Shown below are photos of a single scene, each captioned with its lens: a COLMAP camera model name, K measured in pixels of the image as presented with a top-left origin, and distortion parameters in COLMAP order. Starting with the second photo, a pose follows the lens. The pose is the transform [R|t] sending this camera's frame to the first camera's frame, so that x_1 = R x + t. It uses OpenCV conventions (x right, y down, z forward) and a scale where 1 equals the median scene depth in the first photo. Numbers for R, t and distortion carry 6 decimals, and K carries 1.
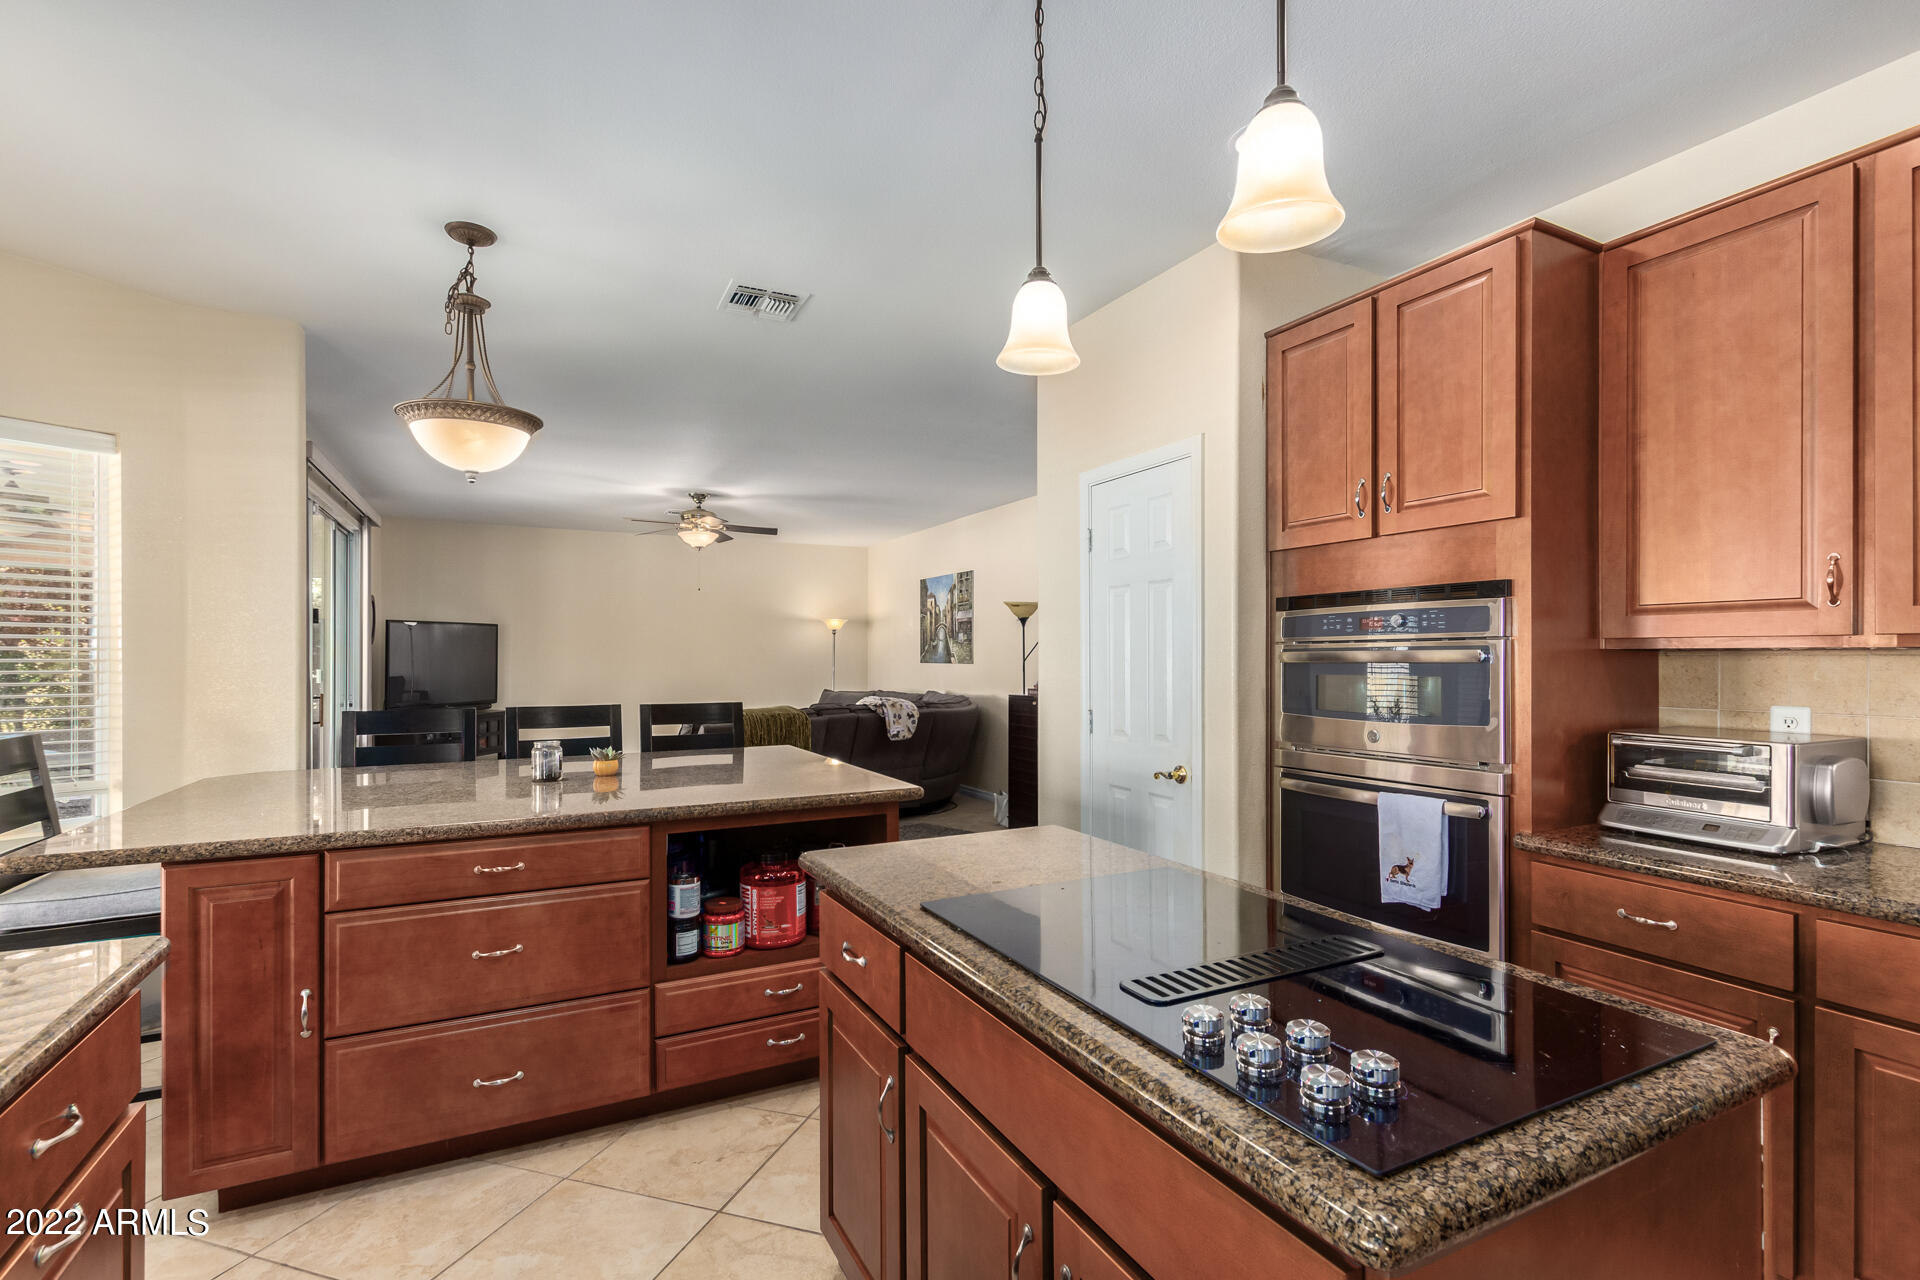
lens RADIAL K [[884.7, 0, 975.8], [0, 884.7, 653.1], [0, 0, 1]] dist [-0.003045, -0.001676]
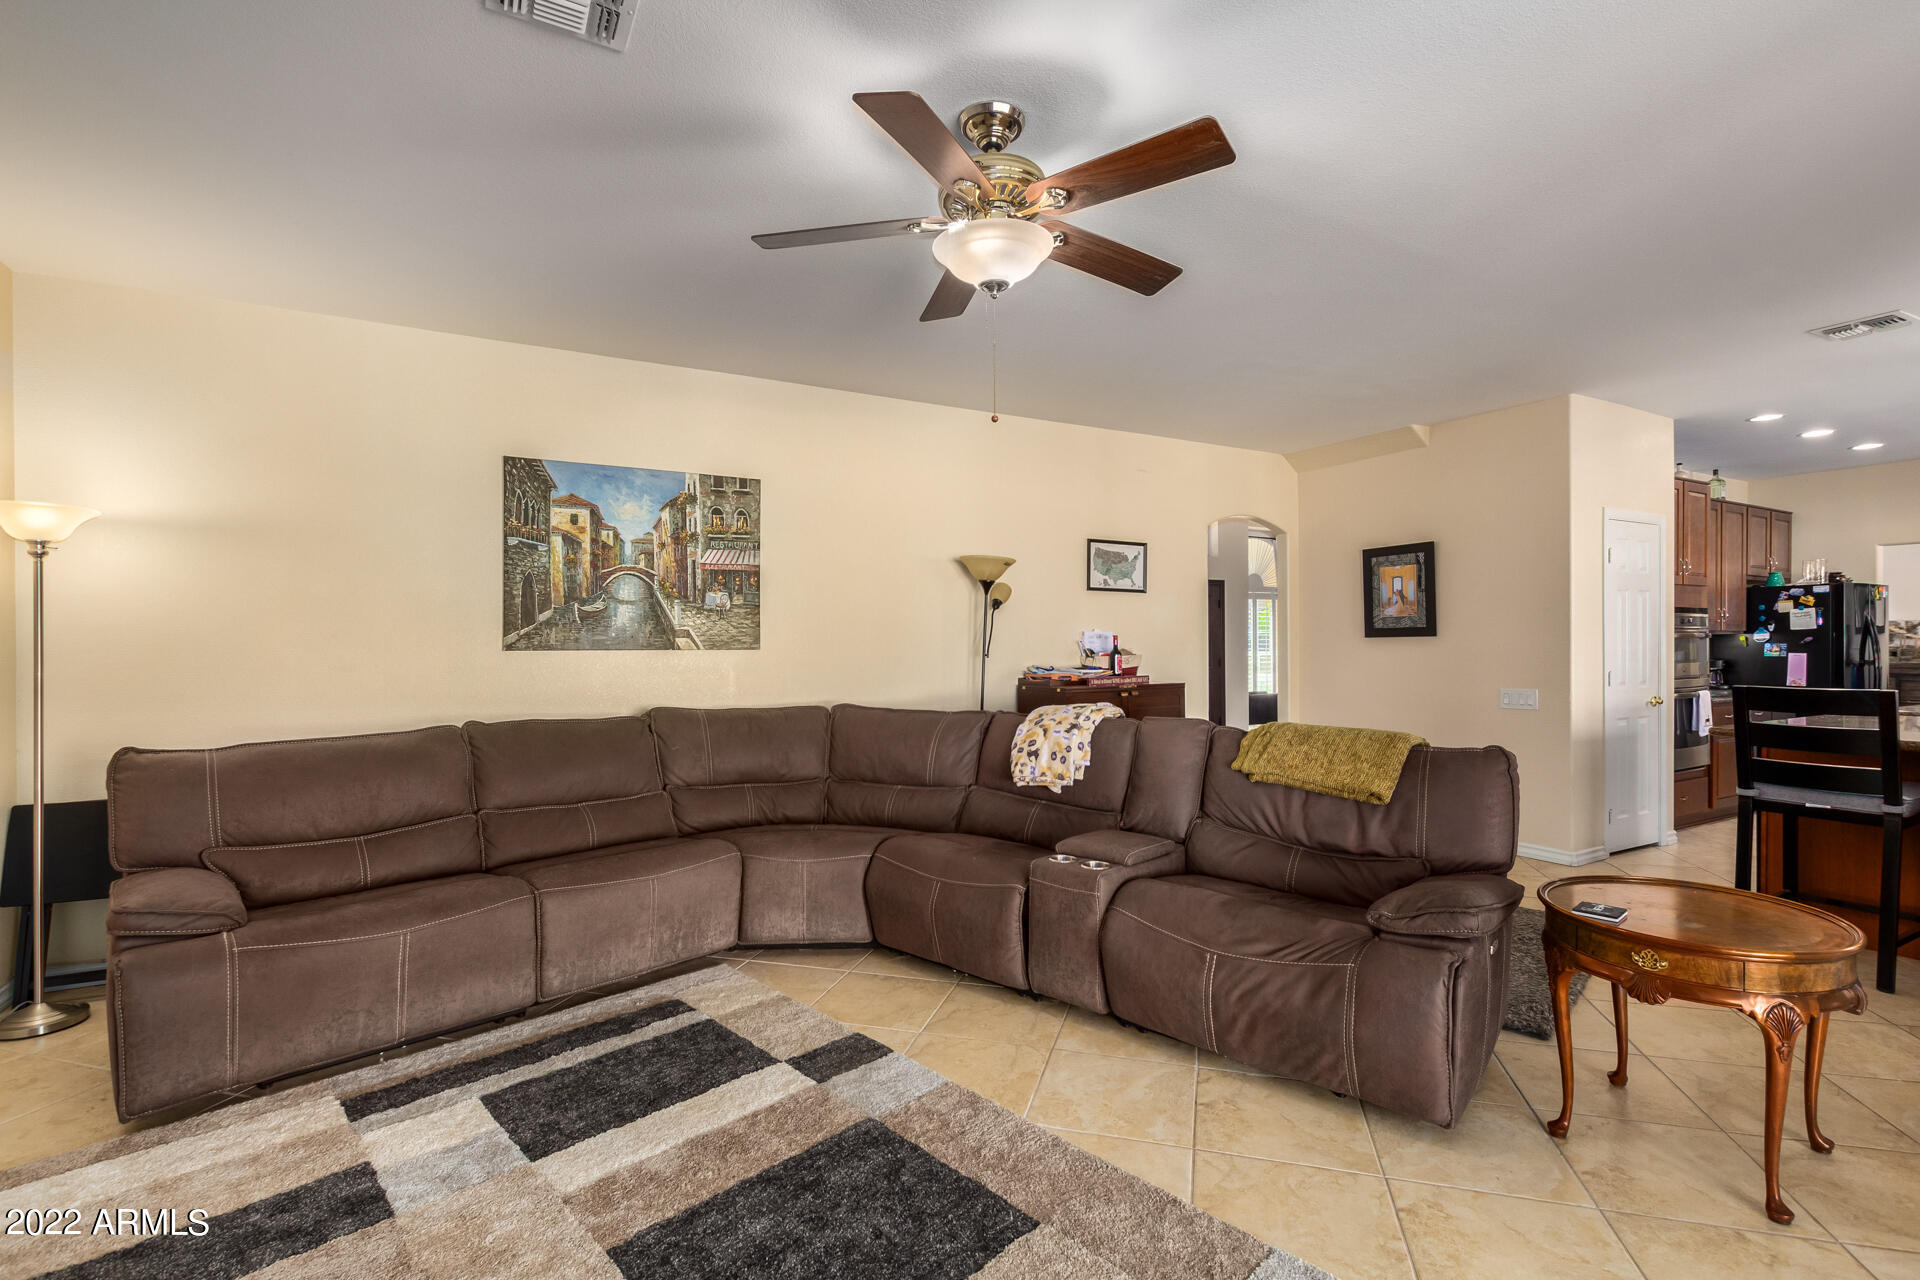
lens RADIAL K [[884.7, 0, 966.0], [0, 884.7, 639.3], [0, 0, 1]] dist [-0.003045, -0.001676]
pose [[-0.019106, 0.007627, 0.999788, -0.544416], [-0.001600, 0.999969, -0.007659, 0.009699], [-0.999816, -0.001746, -0.019093, 0.861941]]
